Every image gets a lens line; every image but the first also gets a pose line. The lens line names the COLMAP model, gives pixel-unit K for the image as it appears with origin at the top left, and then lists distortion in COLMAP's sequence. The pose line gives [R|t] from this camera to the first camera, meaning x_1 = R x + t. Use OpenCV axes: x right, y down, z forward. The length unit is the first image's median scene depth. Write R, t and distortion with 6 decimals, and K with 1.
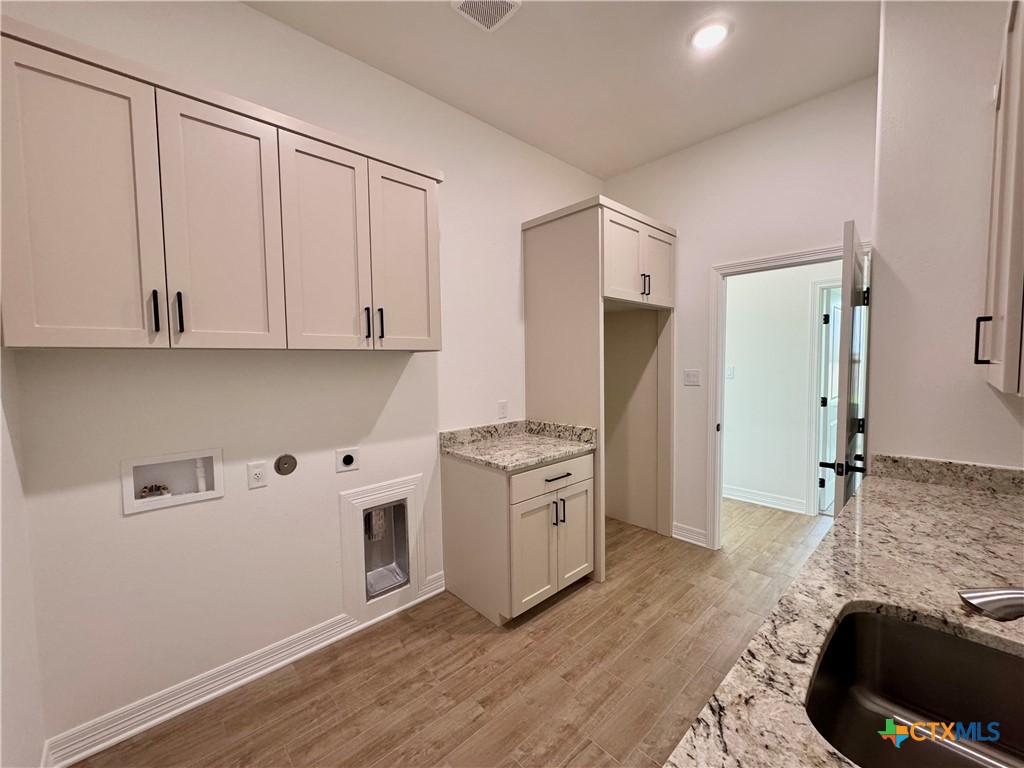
lens RADIAL K [[408.1, 0, 511.5], [0, 408.1, 384.2], [0, 0, 1]] dist [-0.003014, 0.000205]
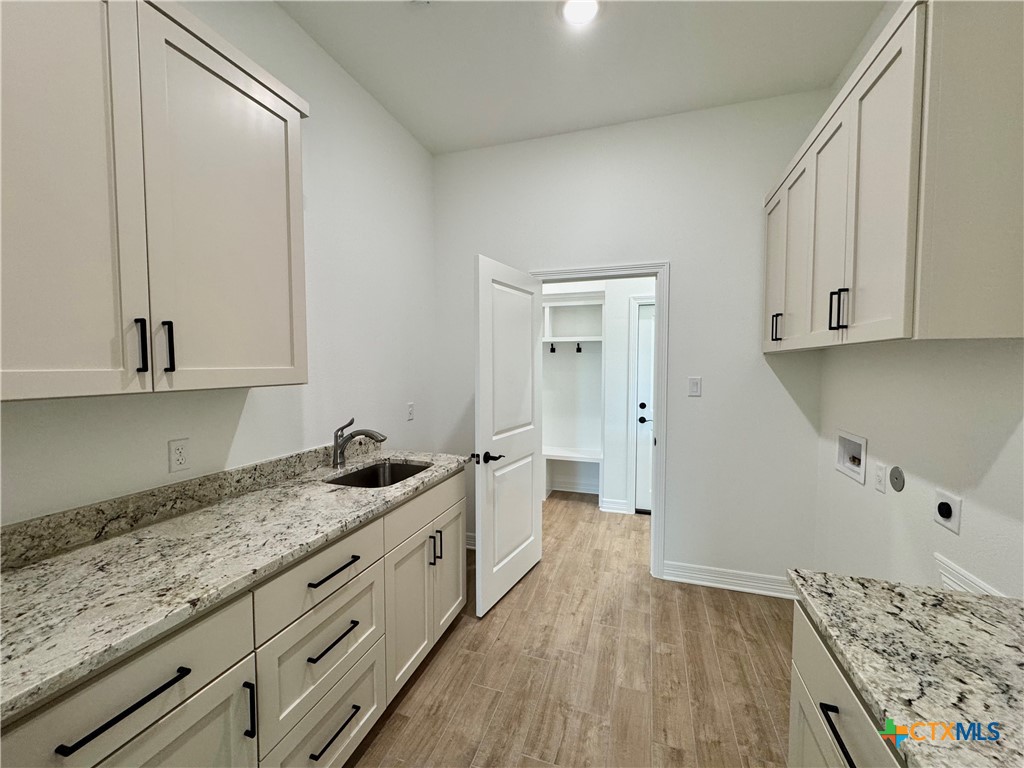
lens RADIAL K [[408.1, 0, 511.5], [0, 408.1, 384.2], [0, 0, 1]] dist [-0.003014, 0.000205]
pose [[-0.878882, 0.039500, -0.475402, 0.835044], [-0.013140, 0.994183, 0.106897, -0.121760], [0.476859, 0.100196, -0.873251, 2.013271]]
